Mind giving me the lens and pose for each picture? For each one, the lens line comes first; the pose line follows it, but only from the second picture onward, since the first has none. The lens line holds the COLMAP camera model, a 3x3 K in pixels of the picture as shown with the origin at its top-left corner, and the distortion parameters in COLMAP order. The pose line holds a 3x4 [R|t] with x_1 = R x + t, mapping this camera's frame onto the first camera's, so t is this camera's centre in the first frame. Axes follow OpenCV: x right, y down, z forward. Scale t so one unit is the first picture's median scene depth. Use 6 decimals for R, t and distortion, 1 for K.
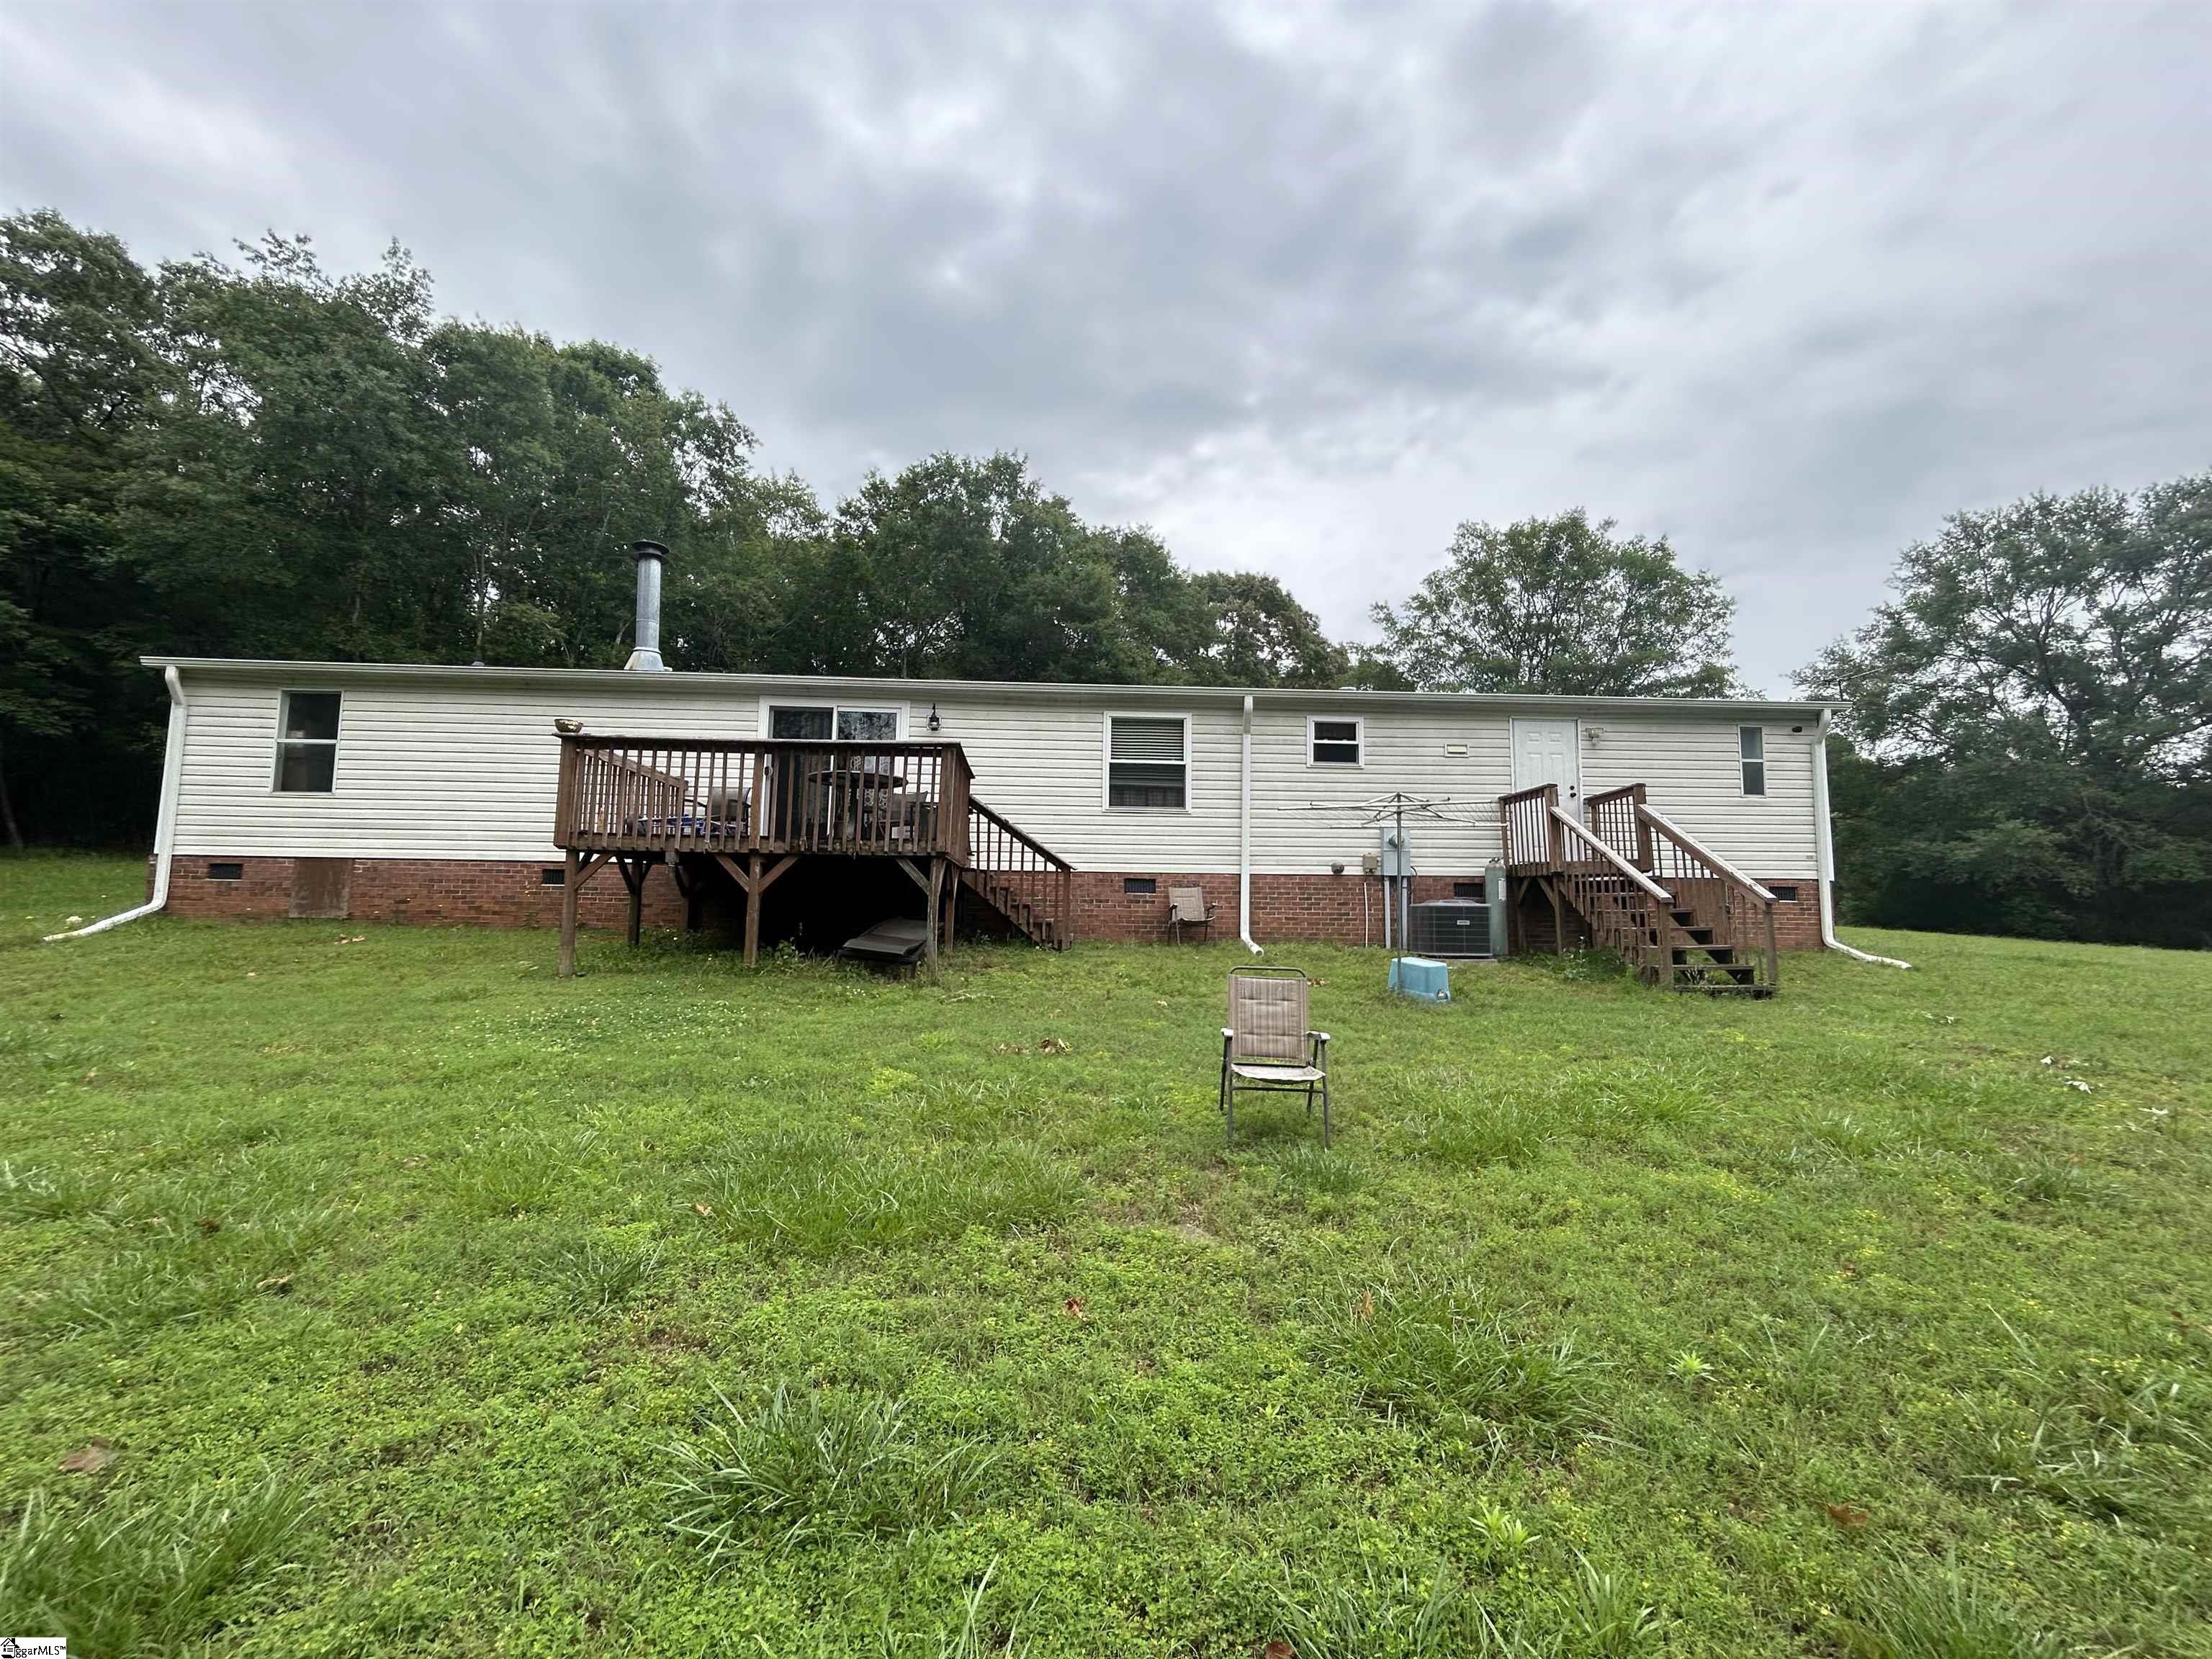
lens RADIAL K [[893.9, 0, 1114.3], [0, 893.9, 828.0], [0, 0, 1]] dist [0.000543, 0.000309]
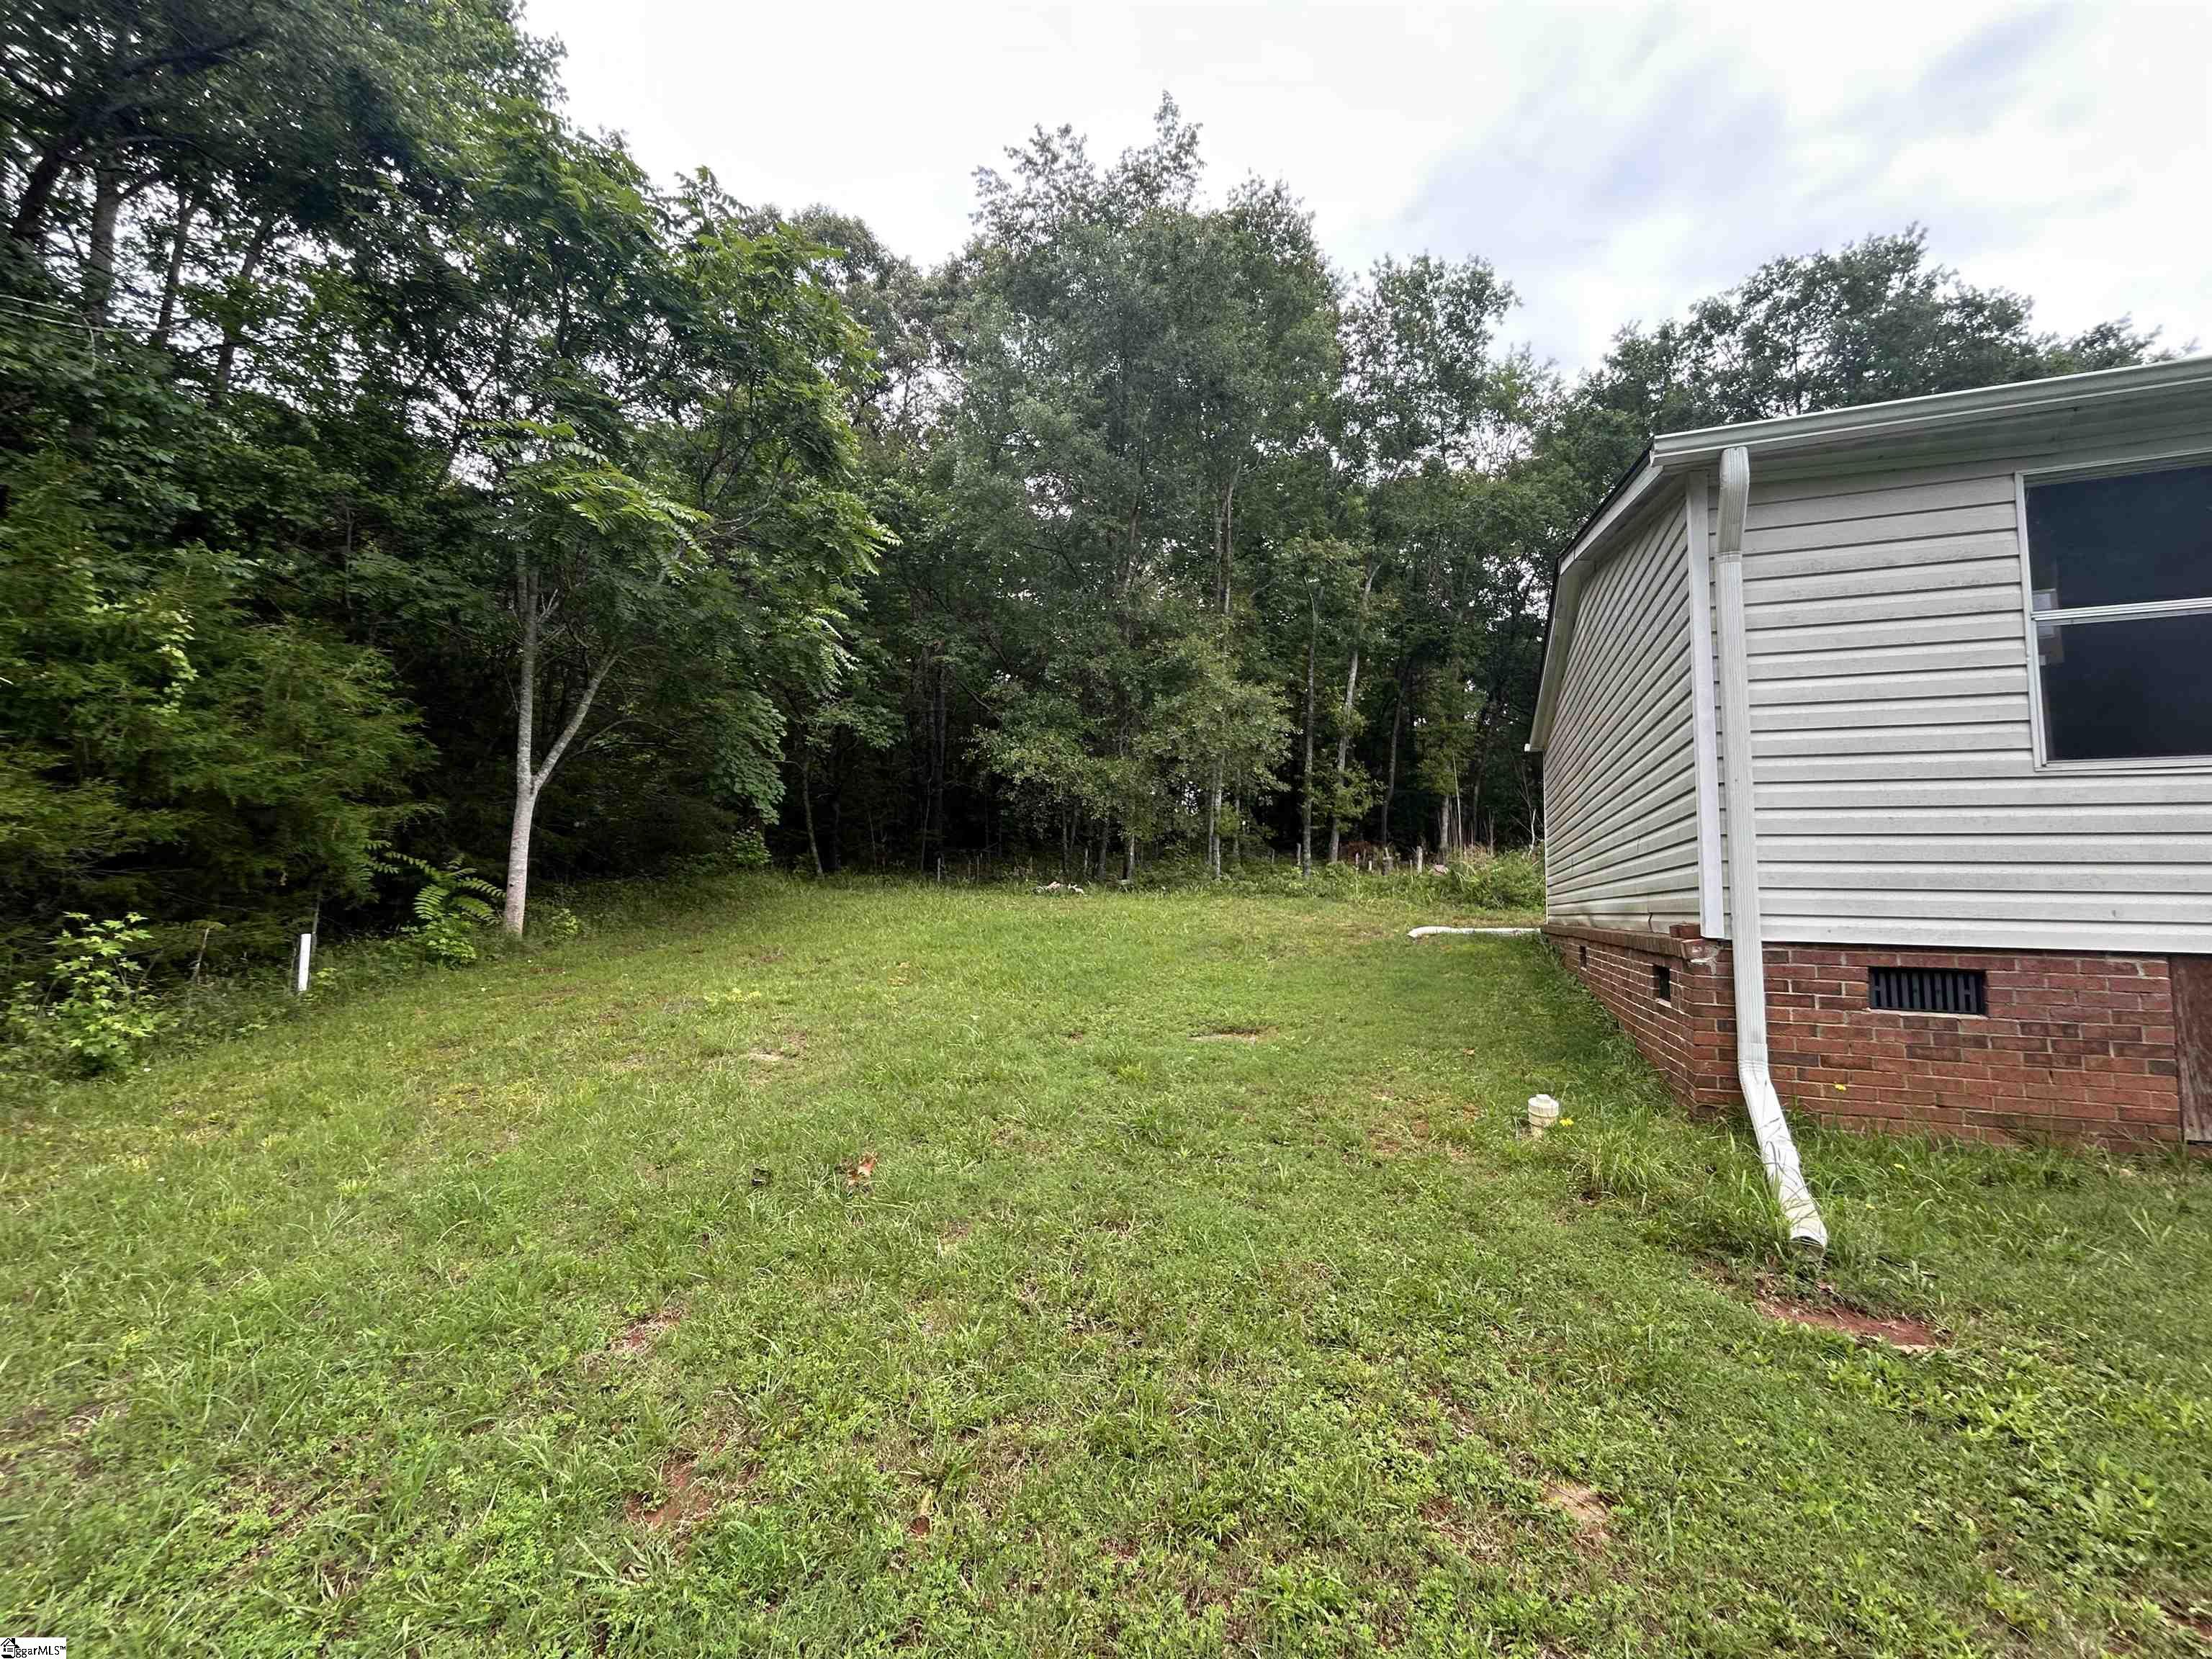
lens RADIAL K [[893.9, 0, 1114.3], [0, 893.9, 828.0], [0, 0, 1]] dist [0.000543, 0.000309]
pose [[0.912901, -0.033359, -0.406815, -1.124865], [0.035231, 0.999375, -0.002888, -0.026991], [0.406657, -0.011696, 0.913506, 0.529667]]
